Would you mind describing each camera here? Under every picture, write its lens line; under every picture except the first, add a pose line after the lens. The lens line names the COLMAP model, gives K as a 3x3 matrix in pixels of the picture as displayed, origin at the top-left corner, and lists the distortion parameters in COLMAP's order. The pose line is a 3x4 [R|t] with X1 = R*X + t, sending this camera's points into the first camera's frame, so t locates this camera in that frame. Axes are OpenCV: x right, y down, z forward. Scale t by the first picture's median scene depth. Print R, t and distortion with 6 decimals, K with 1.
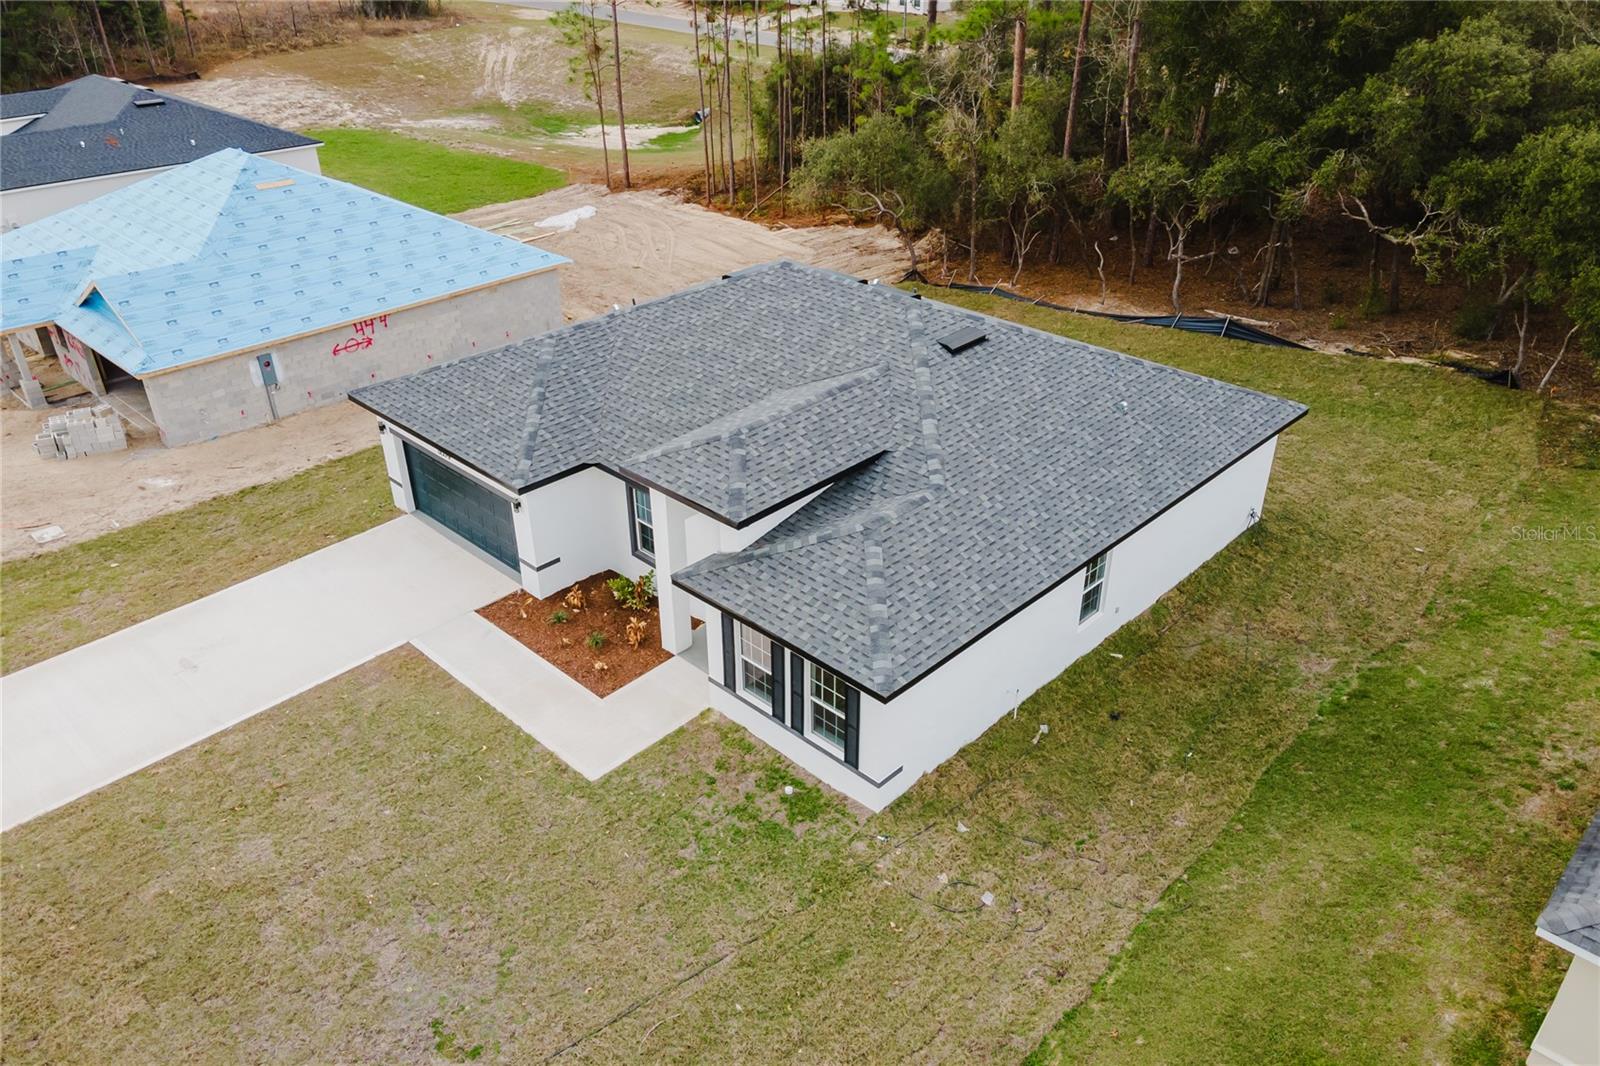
lens RADIAL K [[1167.5, 0, 800.0], [0, 1167.5, 533.0], [0, 0, 1]] dist [0.004848, 0.074037]
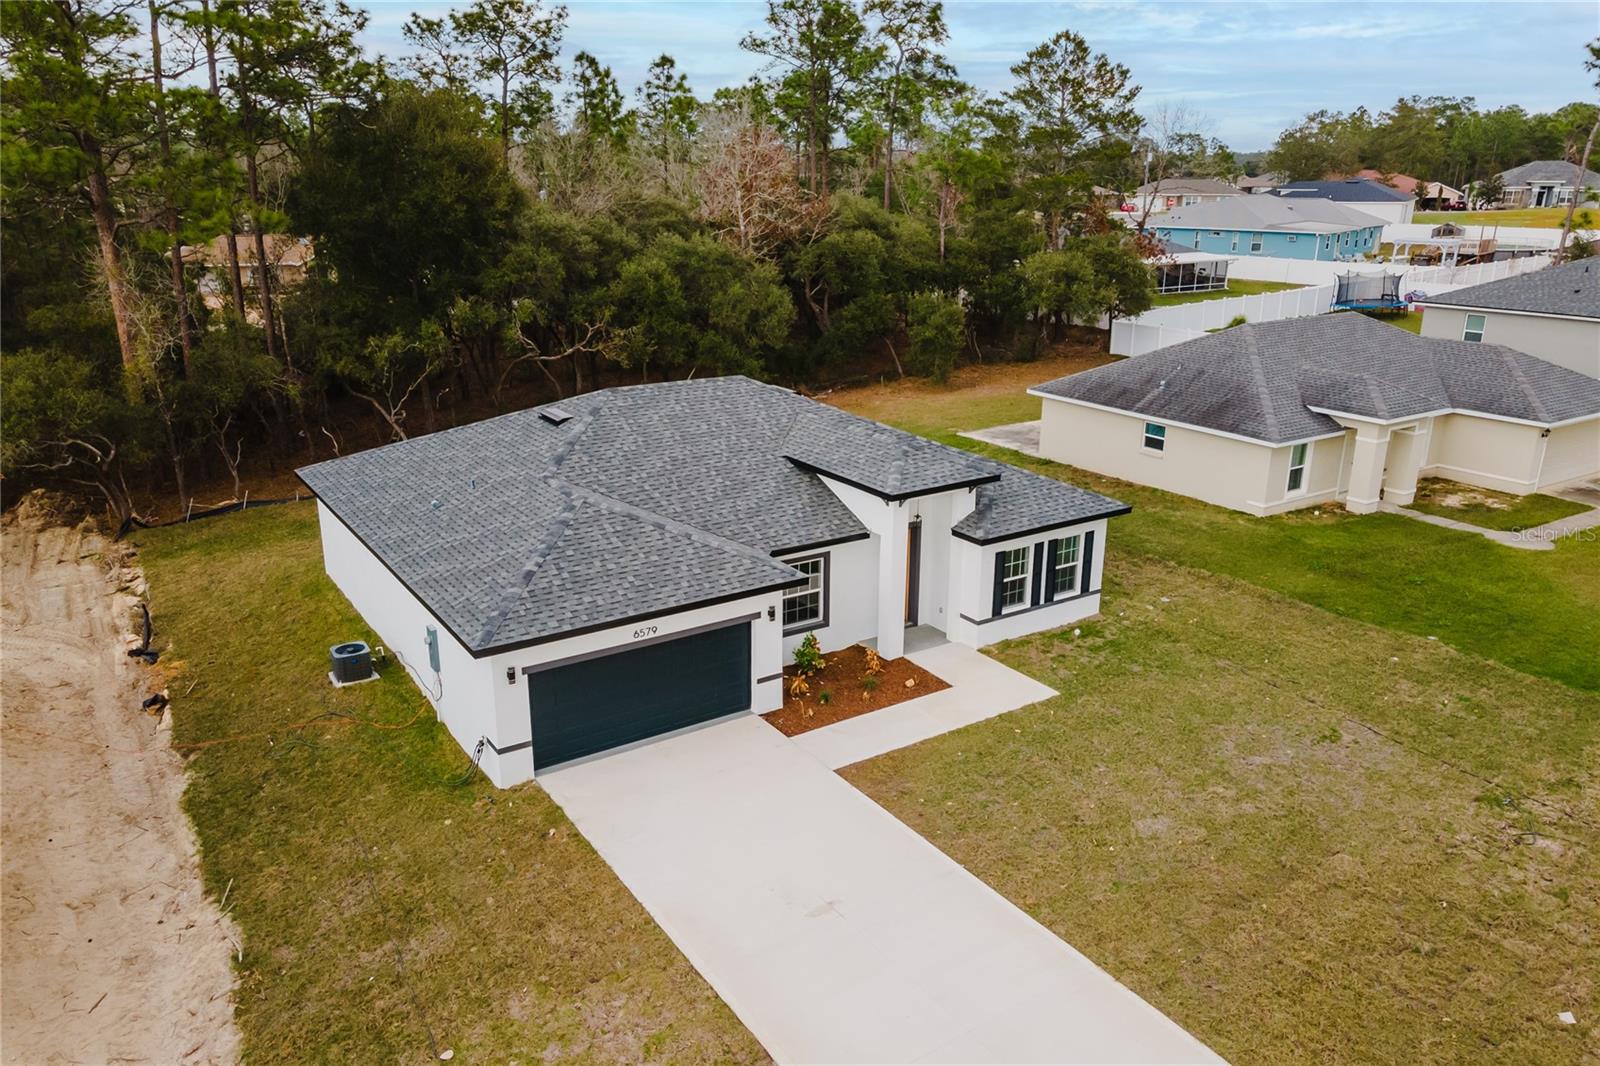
lens RADIAL K [[1167.5, 0, 800.0], [0, 1167.5, 533.0], [0, 0, 1]] dist [0.004848, 0.074037]
pose [[0.210560, -0.287015, 0.934498, -0.970272], [0.483828, 0.861238, 0.155498, -0.191082], [-0.849455, 0.419395, 0.320209, 0.542344]]
